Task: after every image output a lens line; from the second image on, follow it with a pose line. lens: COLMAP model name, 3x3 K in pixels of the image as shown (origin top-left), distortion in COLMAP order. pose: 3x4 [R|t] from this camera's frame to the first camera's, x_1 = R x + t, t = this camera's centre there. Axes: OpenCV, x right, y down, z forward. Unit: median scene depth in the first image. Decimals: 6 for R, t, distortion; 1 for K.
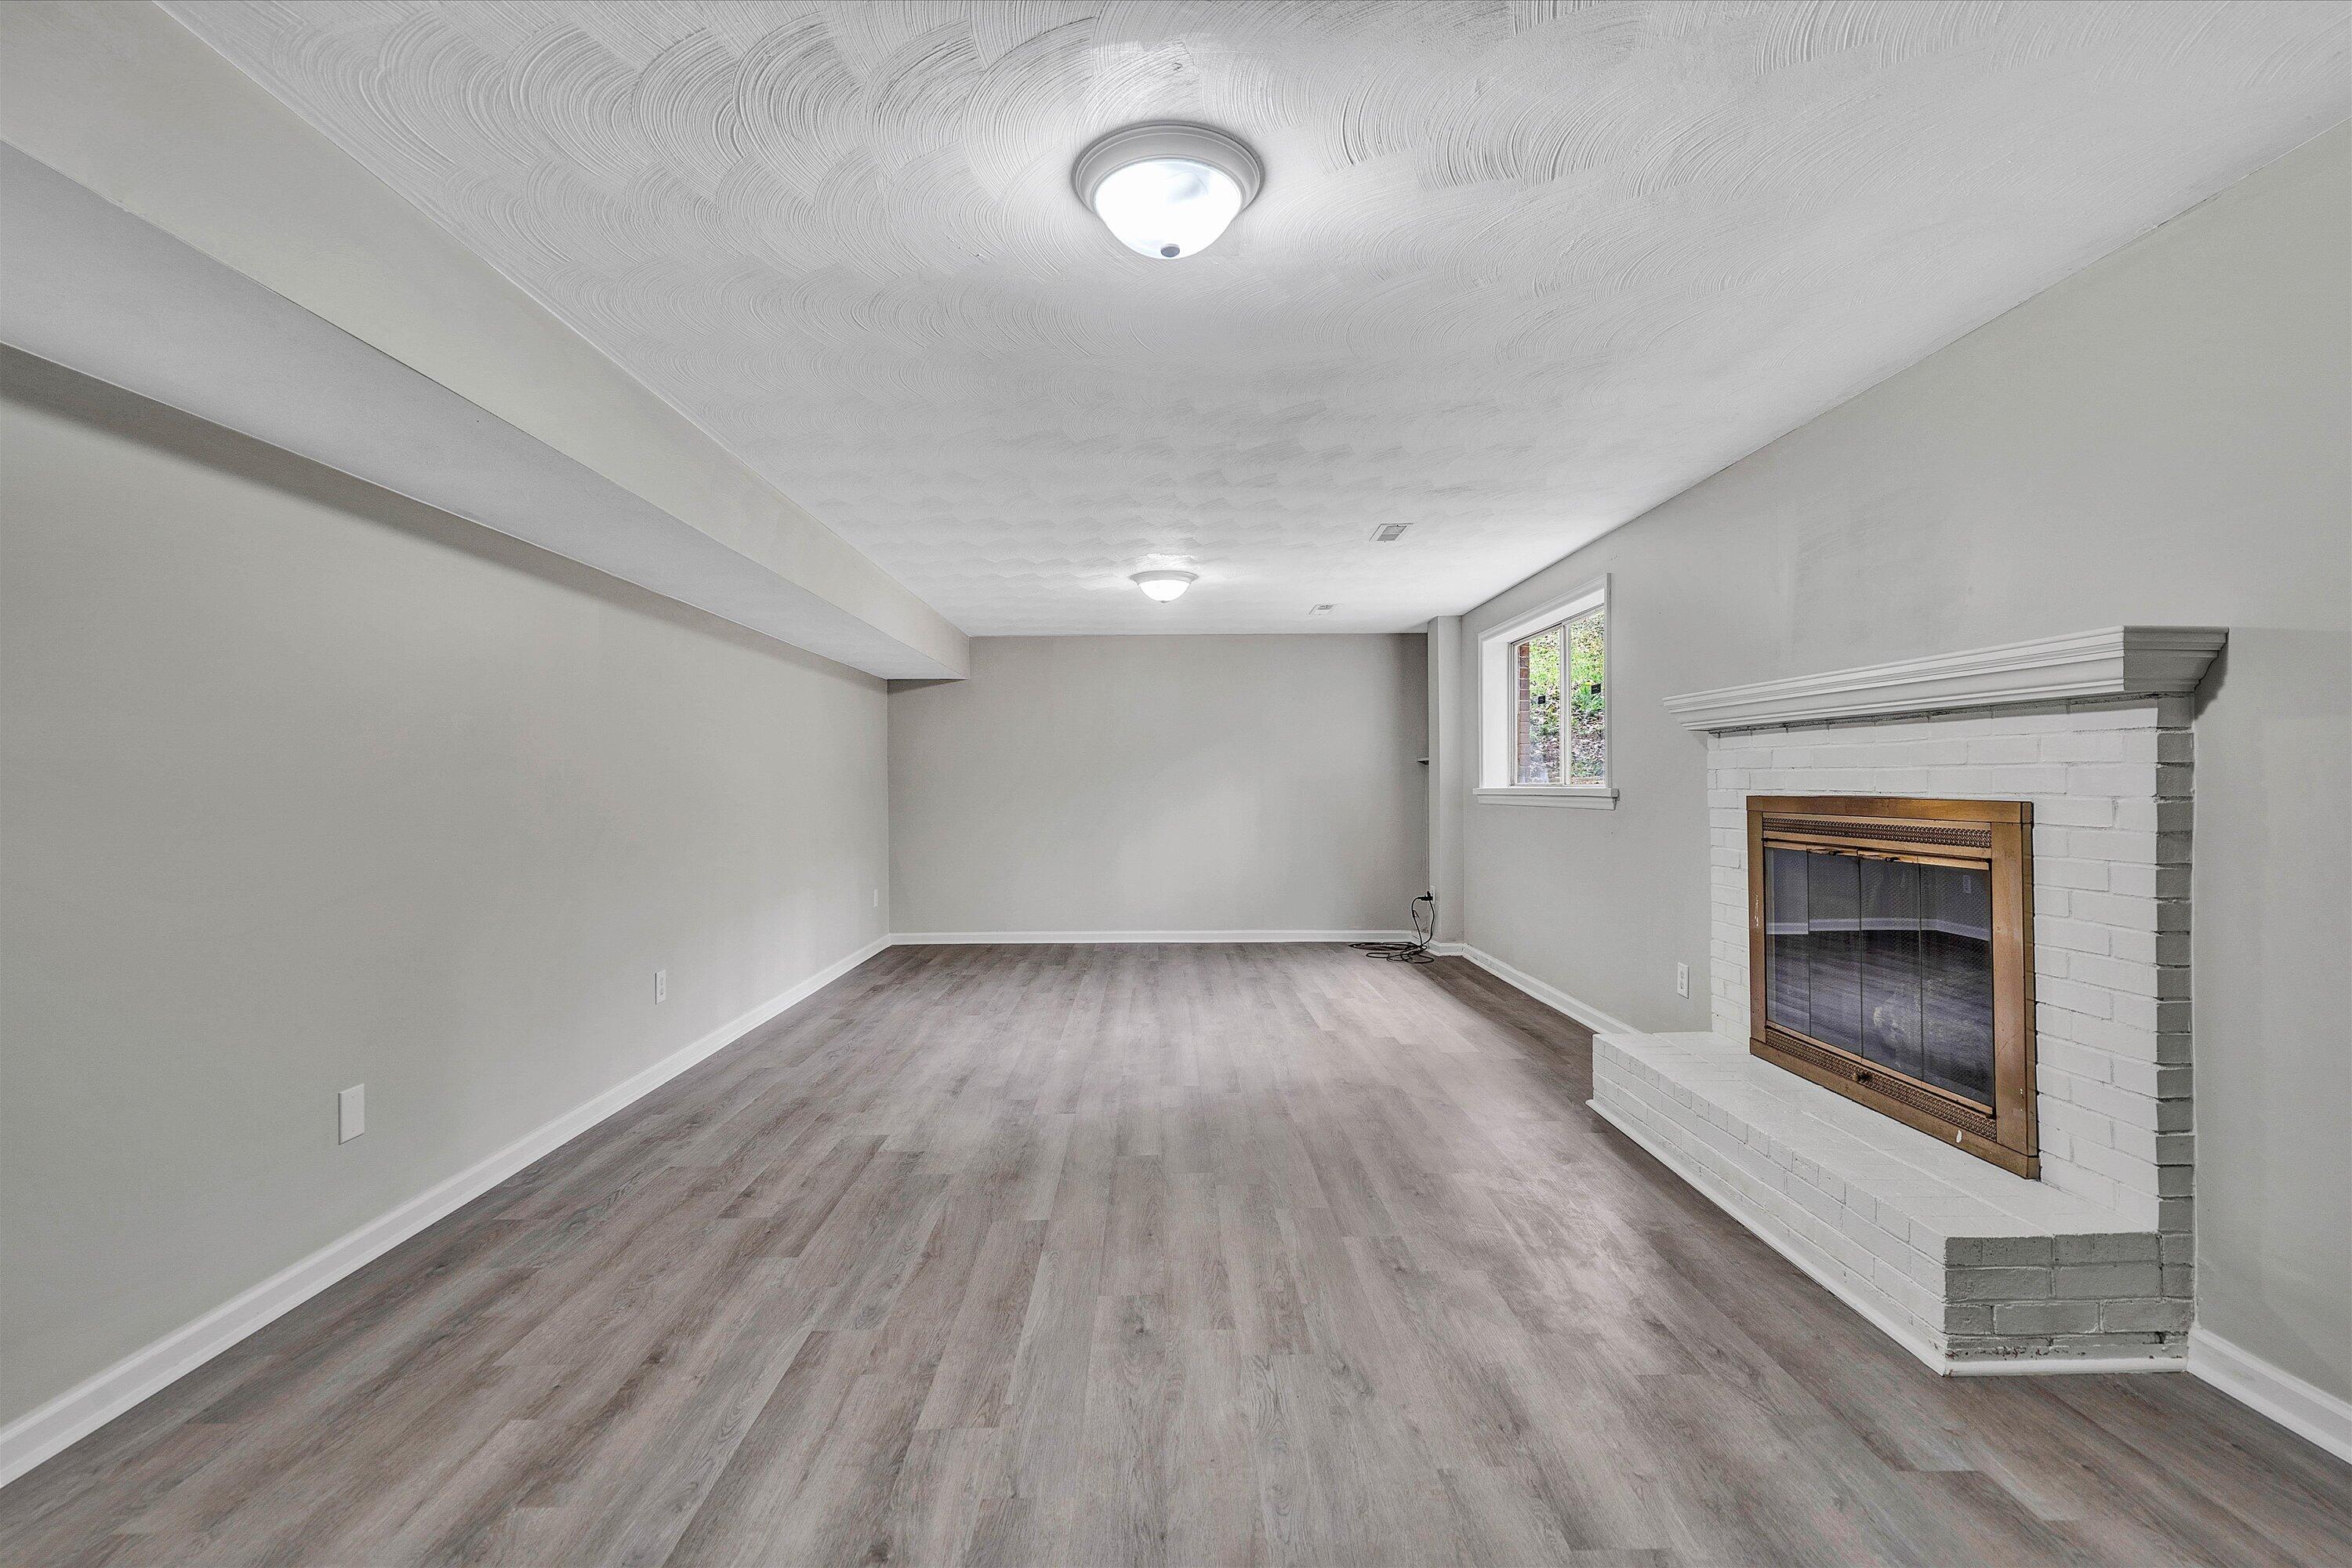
lens RADIAL K [[1216.6, 0, 1176.0], [0, 1216.6, 784.0], [0, 0, 1]] dist [0.002025, 0.001391]
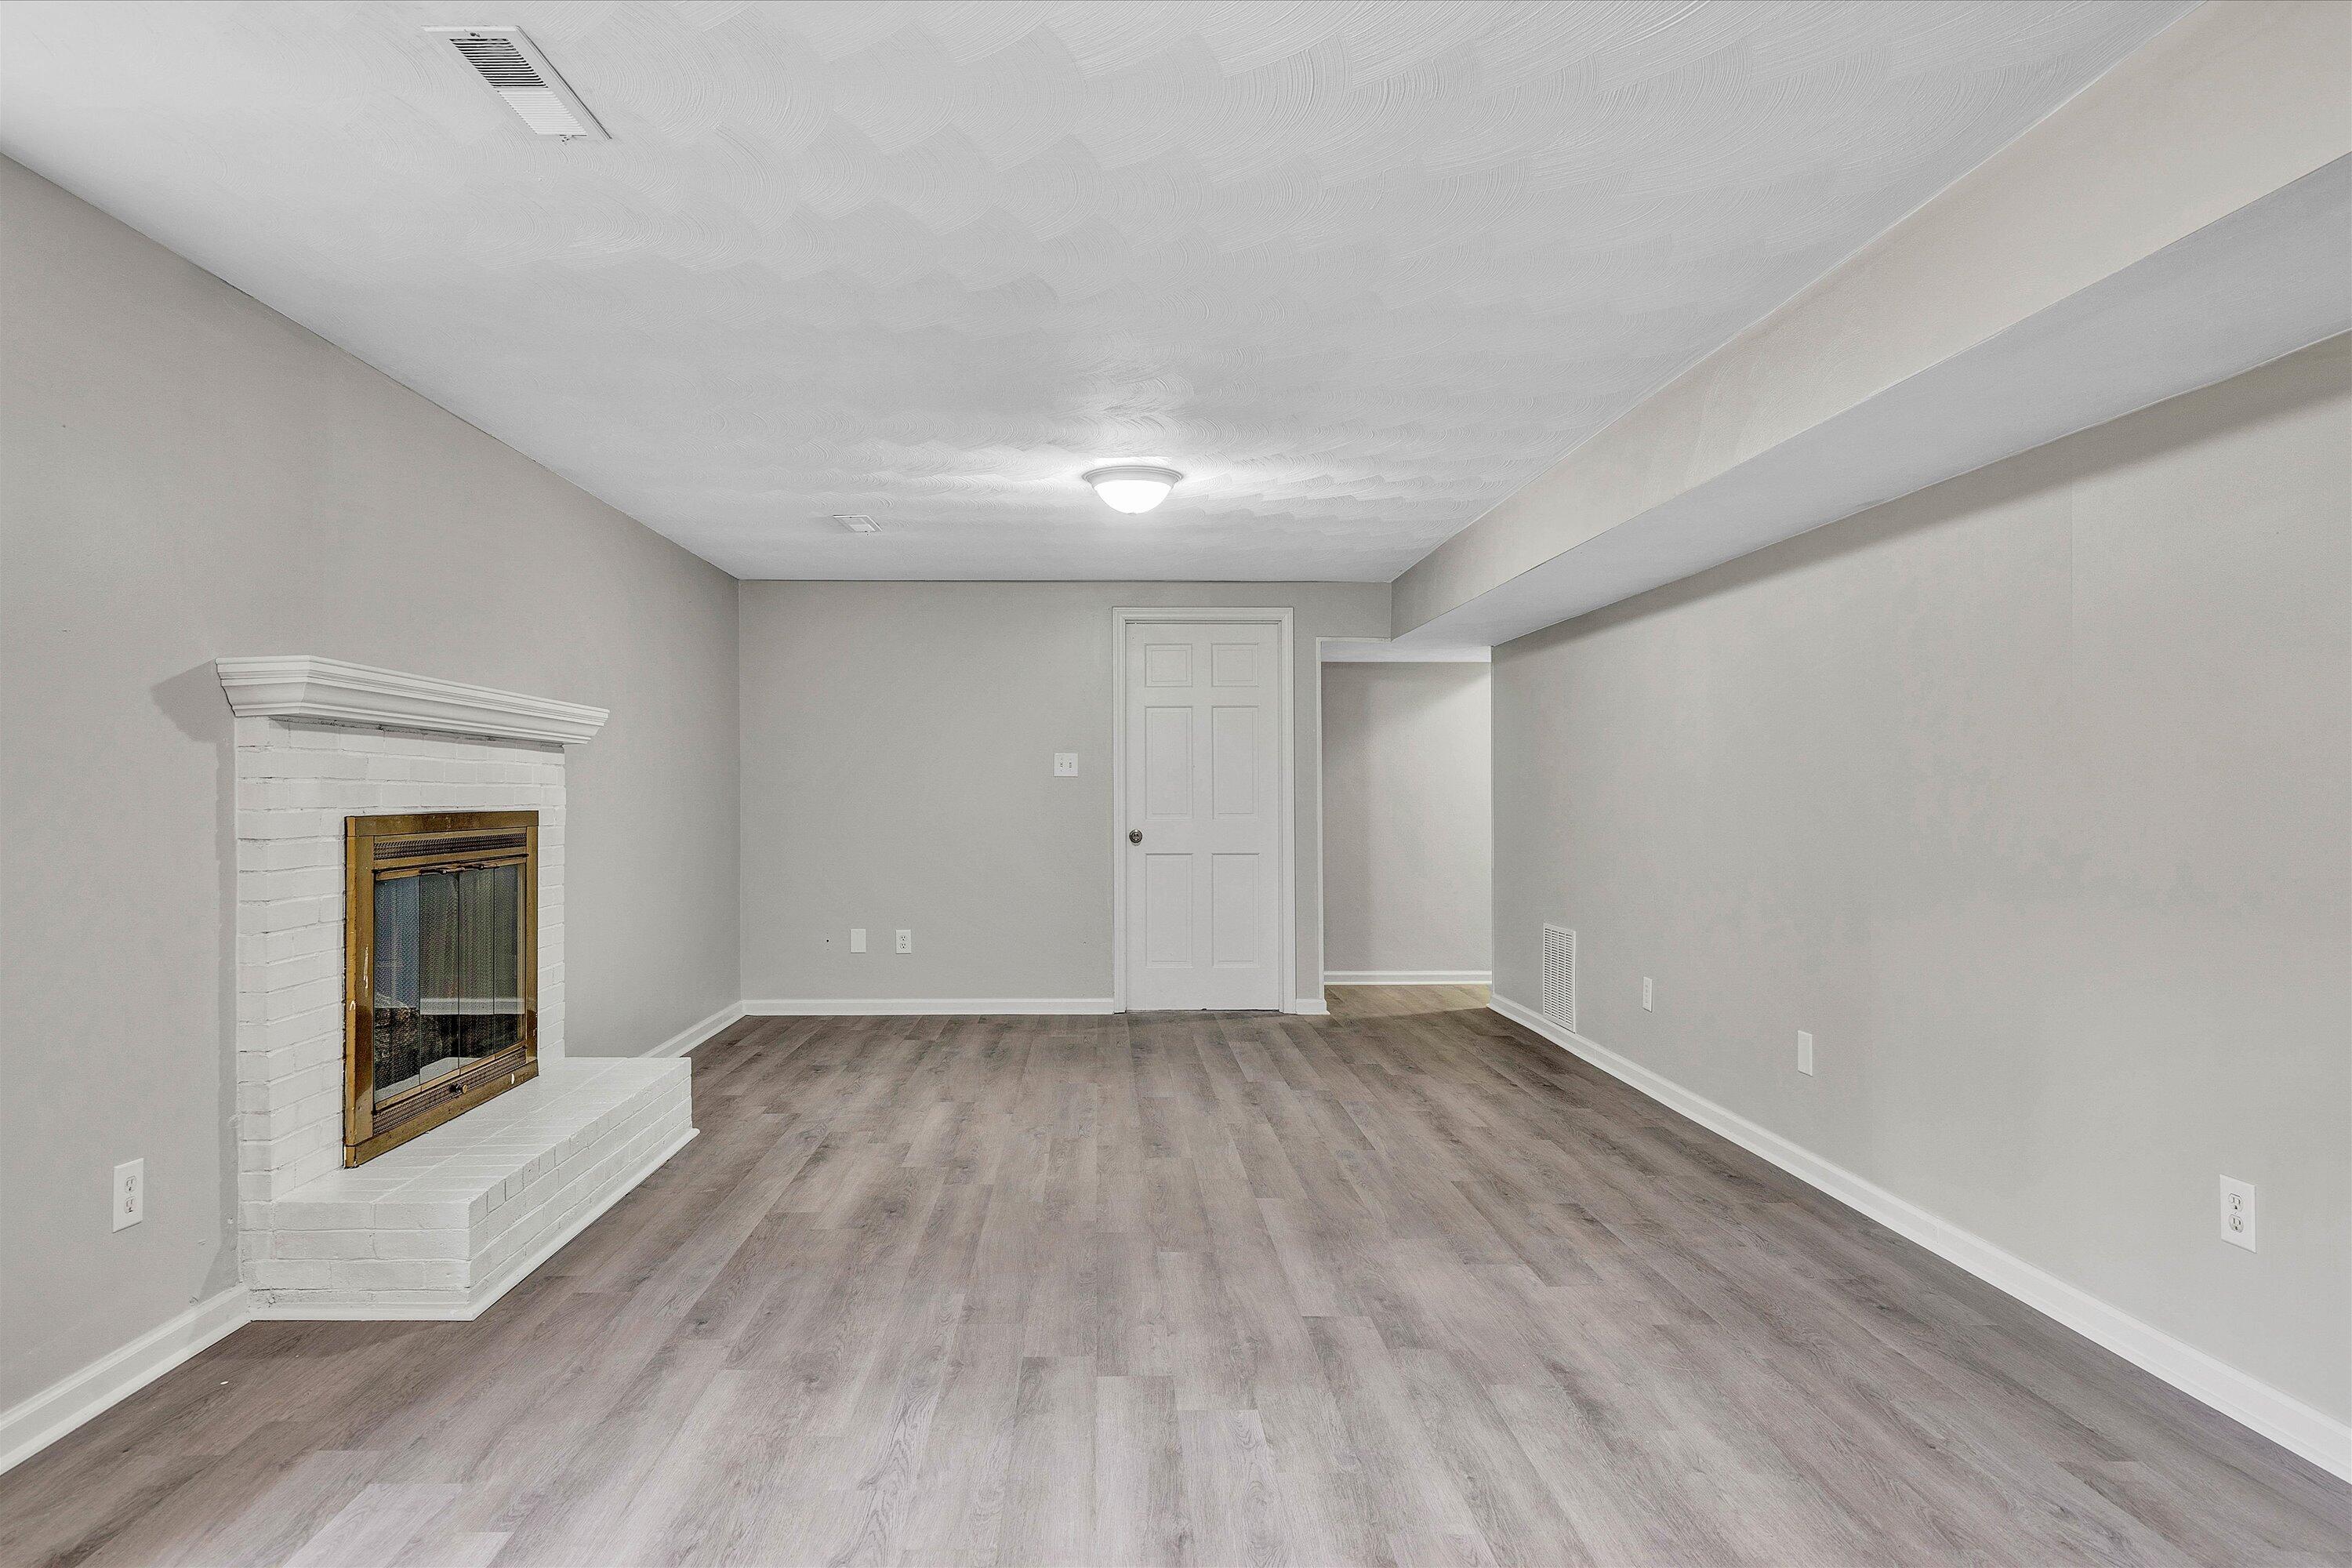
lens RADIAL K [[1216.6, 0, 1176.0], [0, 1216.6, 784.0], [0, 0, 1]] dist [0.002025, 0.001391]
pose [[-0.999090, 0.009492, -0.041575, 0.006630], [0.009698, 0.999942, -0.004746, -0.001680], [0.041528, -0.005145, -0.999124, 1.958501]]
